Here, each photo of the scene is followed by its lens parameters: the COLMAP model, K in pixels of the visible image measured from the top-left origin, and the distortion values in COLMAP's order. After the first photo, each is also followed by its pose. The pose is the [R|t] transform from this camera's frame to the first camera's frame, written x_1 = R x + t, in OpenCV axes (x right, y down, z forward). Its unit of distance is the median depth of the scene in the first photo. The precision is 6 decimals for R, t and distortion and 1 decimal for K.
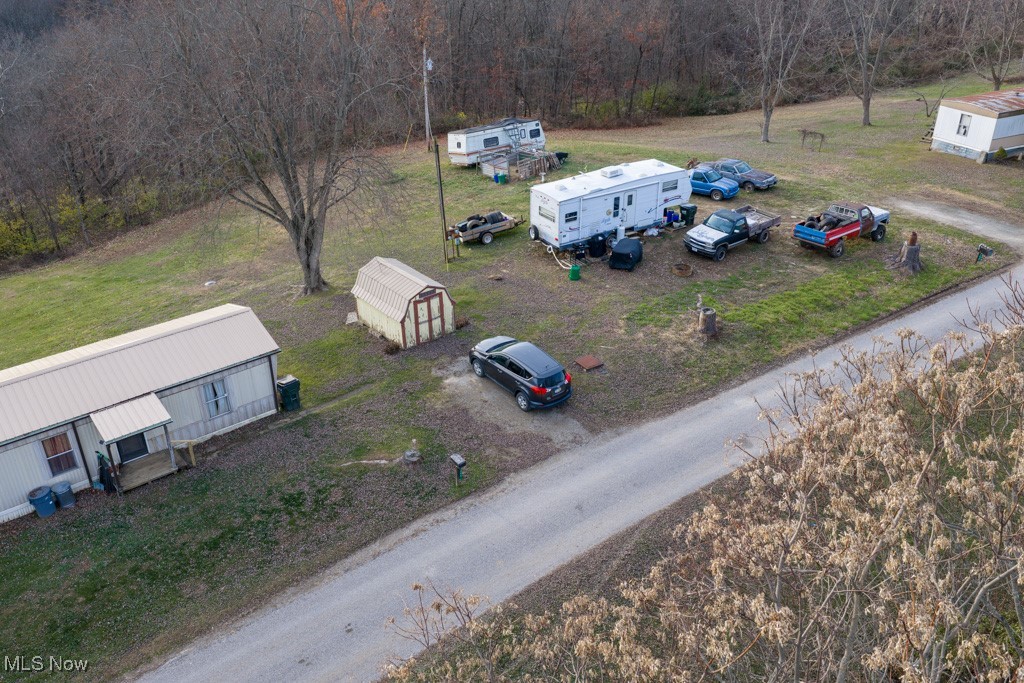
lens RADIAL K [[837.3, 0, 512.0], [0, 837.3, 341.5], [0, 0, 1]] dist [0.004798, -0.012692]
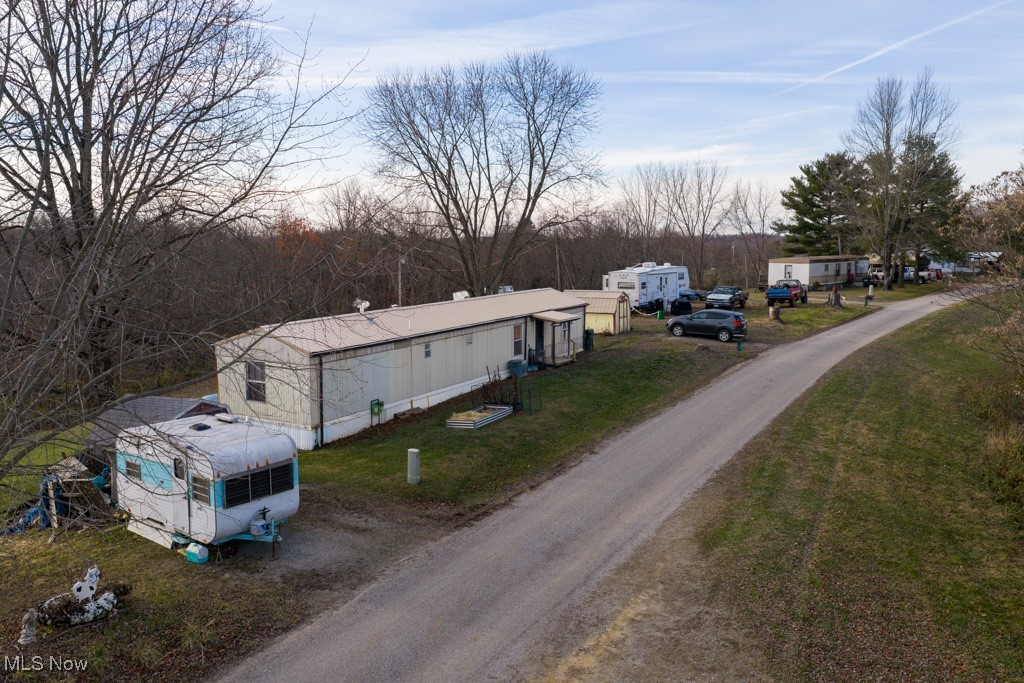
lens RADIAL K [[837.3, 0, 512.0], [0, 837.3, 341.5], [0, 0, 1]] dist [0.004798, -0.012692]
pose [[0.930860, -0.048484, 0.362146, -0.881328], [0.179745, 0.923693, -0.338354, 0.516099], [-0.318107, 0.380054, 0.868543, -0.224969]]
